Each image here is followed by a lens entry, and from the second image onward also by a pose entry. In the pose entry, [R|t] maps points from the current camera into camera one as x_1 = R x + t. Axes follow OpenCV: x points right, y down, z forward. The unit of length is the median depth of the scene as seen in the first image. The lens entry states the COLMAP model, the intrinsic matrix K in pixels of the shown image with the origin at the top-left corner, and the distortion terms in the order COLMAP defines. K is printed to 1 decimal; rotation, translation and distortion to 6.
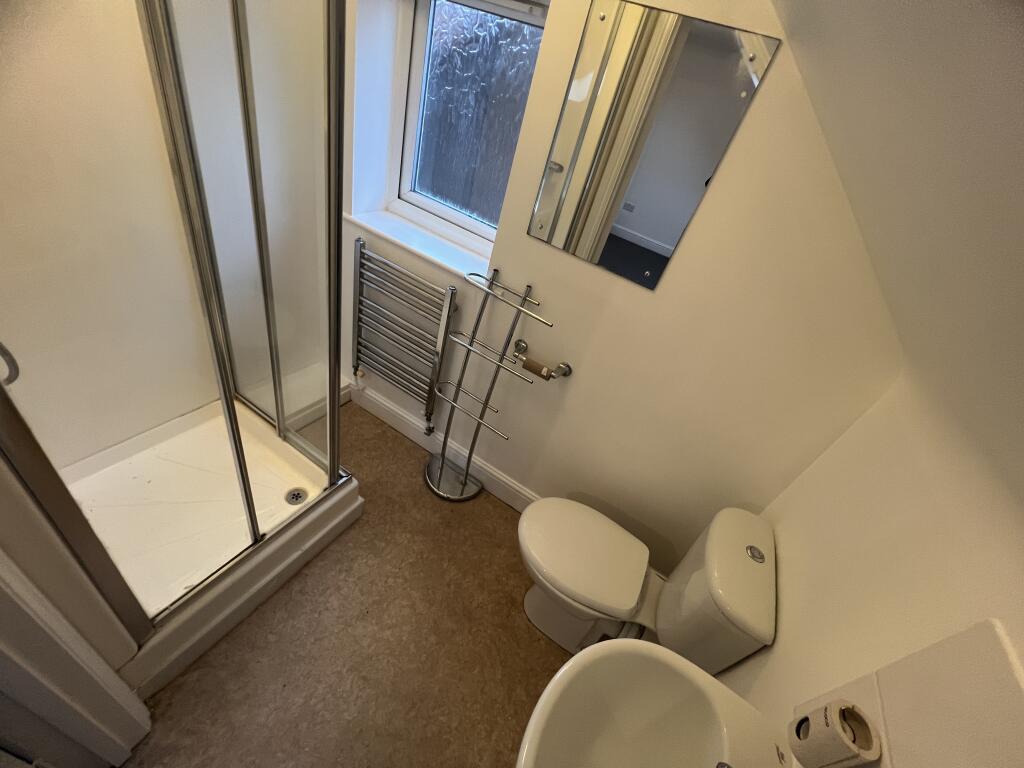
lens RADIAL K [[411.1, 0, 510.9], [0, 411.1, 383.6], [0, 0, 1]] dist [-0.000414, -0.000006]
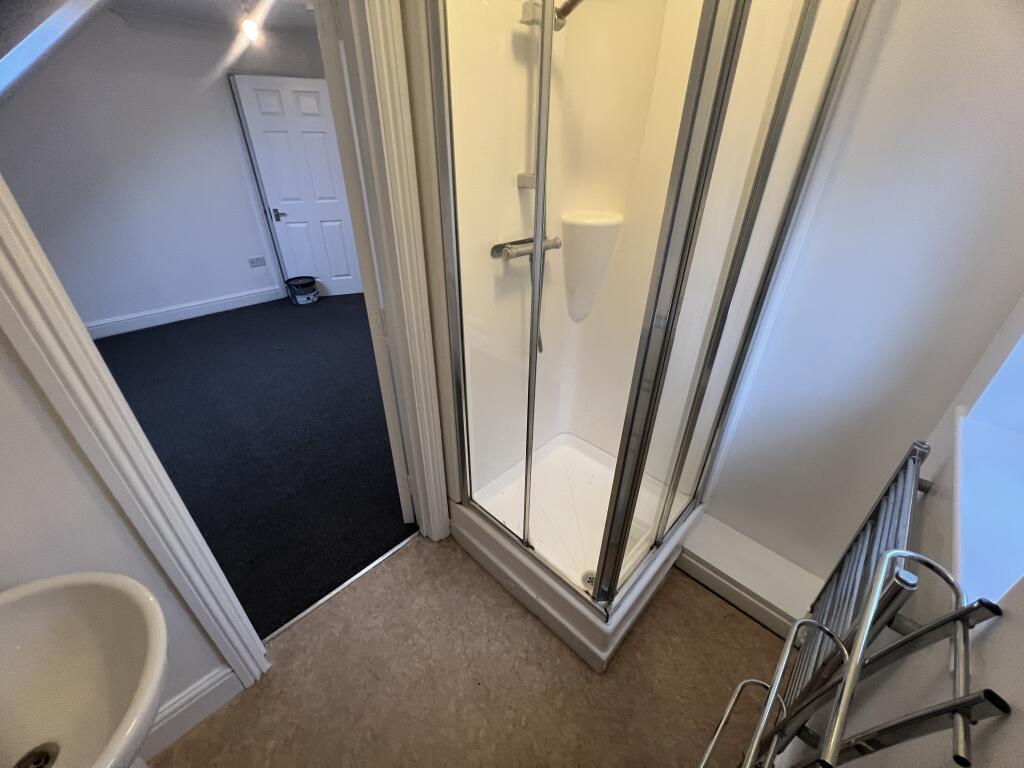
lens RADIAL K [[406.4, 0, 513.0], [0, 406.4, 382.4], [0, 0, 1]] dist [0.000126, 0.000029]
pose [[-0.222805, 0.257417, -0.940263, 0.320423], [-0.648412, 0.681092, 0.340111, -0.267477], [0.727956, 0.685456, 0.015162, 0.576991]]
